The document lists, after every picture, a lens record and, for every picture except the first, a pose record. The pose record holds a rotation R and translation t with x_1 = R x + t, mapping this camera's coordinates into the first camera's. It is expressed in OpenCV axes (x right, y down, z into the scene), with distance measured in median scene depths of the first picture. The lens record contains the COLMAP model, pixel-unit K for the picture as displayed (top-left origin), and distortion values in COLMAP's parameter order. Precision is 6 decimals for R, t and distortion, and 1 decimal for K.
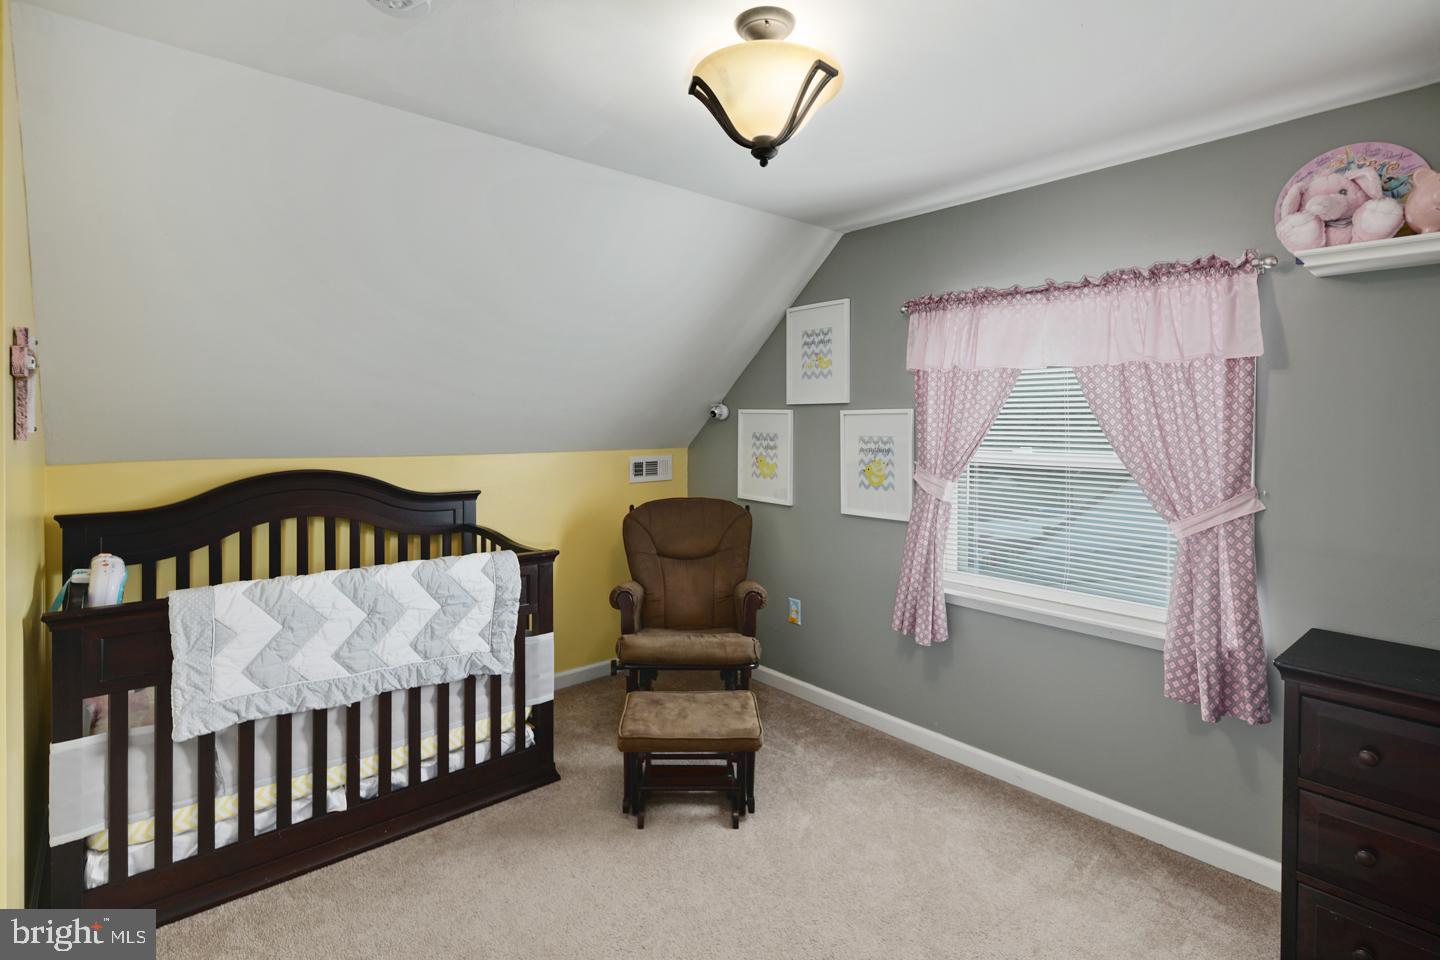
lens RADIAL K [[704.2, 0, 701.6], [0, 704.2, 431.1], [0, 0, 1]] dist [0.002675, -0.000869]
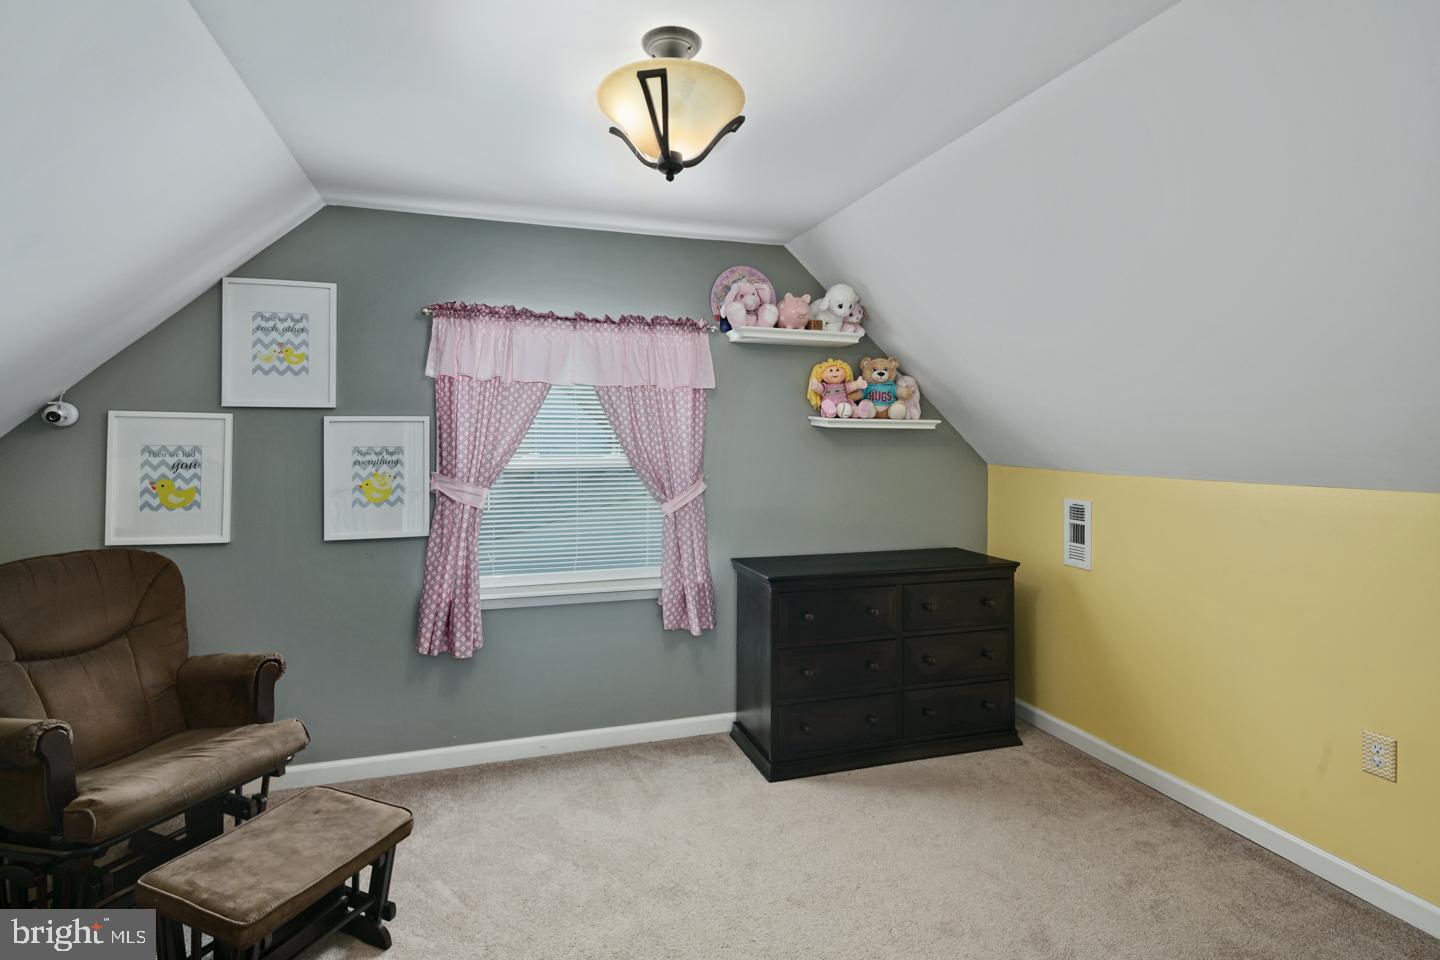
lens RADIAL K [[704.2, 0, 701.6], [0, 704.2, 431.1], [0, 0, 1]] dist [0.002675, -0.000869]
pose [[0.381482, -0.001093, 0.924375, -0.458054], [0.009104, 0.999955, -0.002574, -0.006572], [-0.924331, 0.009397, 0.381475, 0.311238]]
